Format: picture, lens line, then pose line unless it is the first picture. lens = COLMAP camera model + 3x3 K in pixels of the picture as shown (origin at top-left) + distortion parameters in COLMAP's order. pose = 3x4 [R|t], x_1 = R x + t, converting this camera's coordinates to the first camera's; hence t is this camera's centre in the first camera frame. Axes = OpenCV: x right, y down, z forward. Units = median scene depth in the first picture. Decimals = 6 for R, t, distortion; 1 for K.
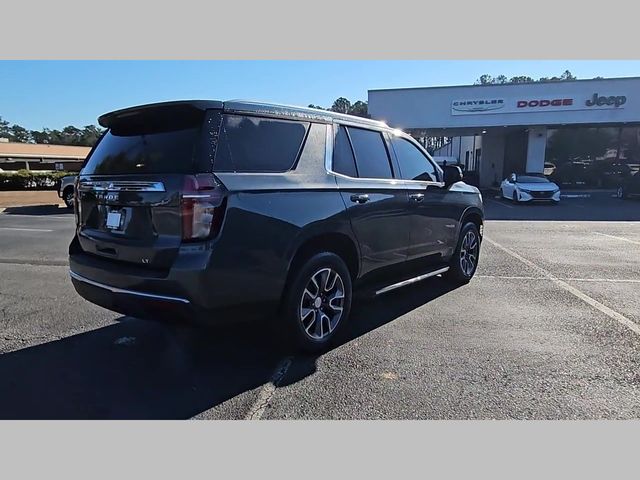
lens RADIAL K [[431.0, 0, 310.1], [0, 431.0, 238.4], [0, 0, 1]] dist [0.000707, 0.000812]
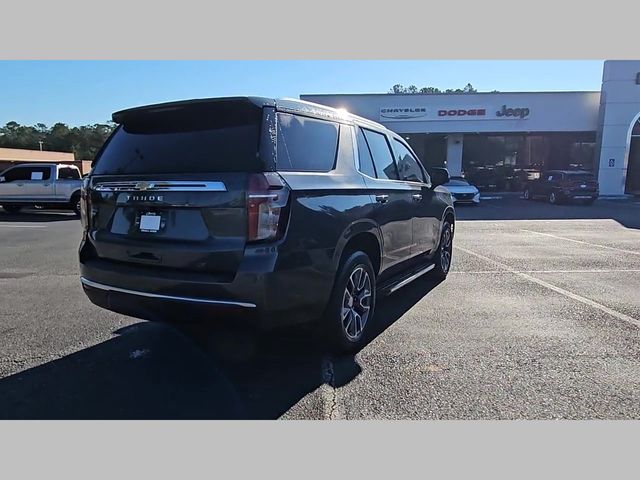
lens RADIAL K [[431.0, 0, 310.1], [0, 431.0, 238.4], [0, 0, 1]] dist [0.000707, 0.000812]
pose [[0.983672, -0.022881, 0.178511, -0.240159], [0.024427, 0.999681, -0.006472, 0.004281], [-0.178306, 0.010727, 0.983917, 0.022296]]
